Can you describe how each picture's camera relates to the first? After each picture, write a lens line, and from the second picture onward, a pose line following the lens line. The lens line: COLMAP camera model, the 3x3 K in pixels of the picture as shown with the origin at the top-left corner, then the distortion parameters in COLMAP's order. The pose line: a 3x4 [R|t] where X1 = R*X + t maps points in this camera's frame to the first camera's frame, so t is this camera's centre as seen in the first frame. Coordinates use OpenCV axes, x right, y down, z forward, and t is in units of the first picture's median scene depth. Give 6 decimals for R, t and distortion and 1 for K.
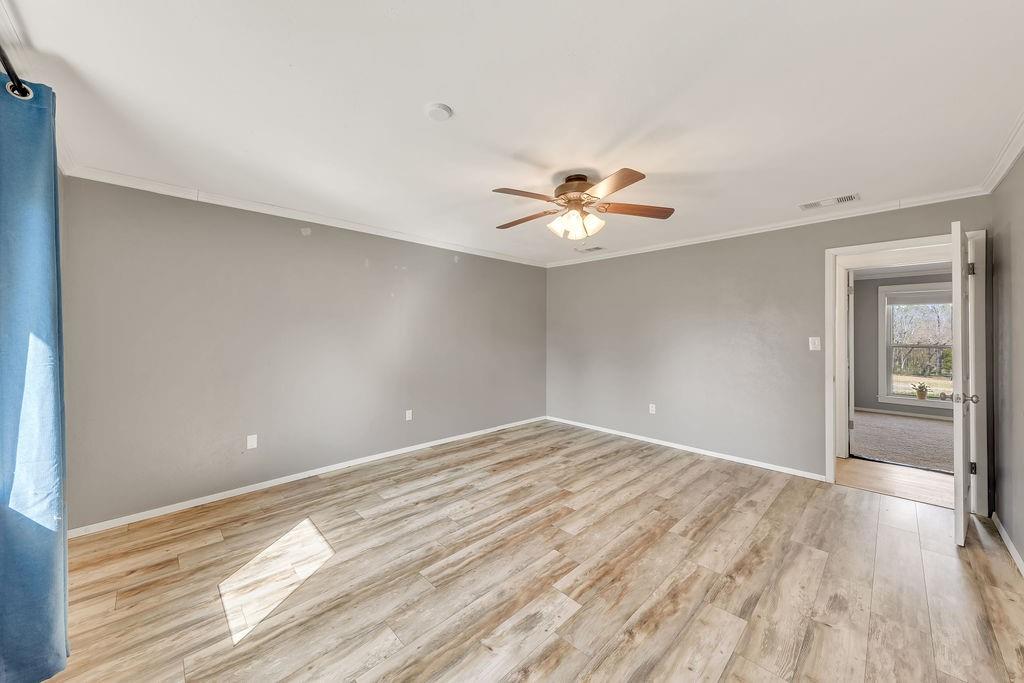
lens RADIAL K [[364.2, 0, 500.4], [0, 364.2, 332.3], [0, 0, 1]] dist [0.000801, -0.000156]
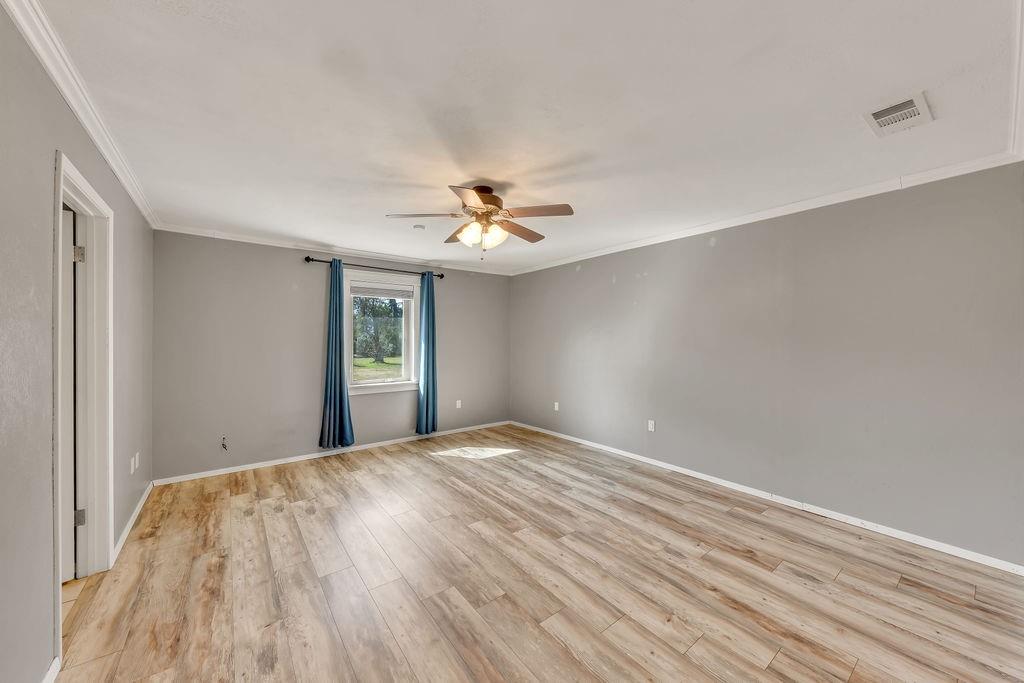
lens RADIAL K [[367.9, 0, 512.0], [0, 367.9, 341.5], [0, 0, 1]] dist [0.010534, -0.000090]
pose [[-0.093999, 0.005548, -0.995557, 1.142881], [0.001887, 0.999984, 0.005394, -0.006405], [0.995571, -0.001371, -0.094008, 1.087994]]
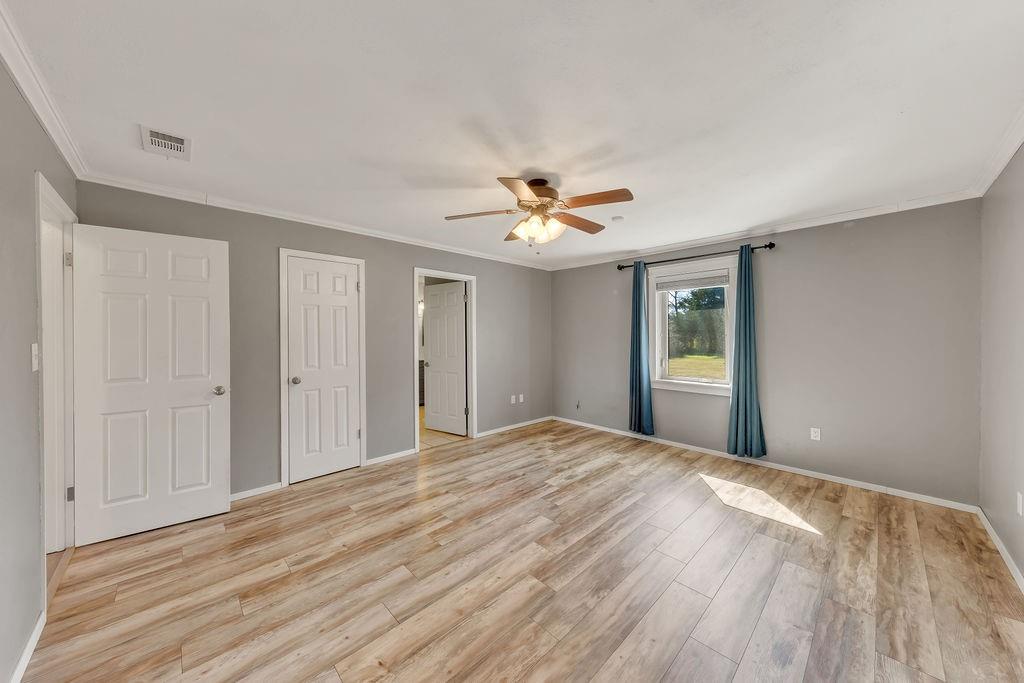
lens RADIAL K [[352.2, 0, 512.0], [0, 352.2, 341.5], [0, 0, 1]] dist [0.002352, 0.000067]
pose [[-0.999870, 0.000856, -0.016119, 0.272733], [0.000598, 0.999872, 0.015996, -0.003409], [0.016131, 0.015985, -0.999742, 1.832532]]
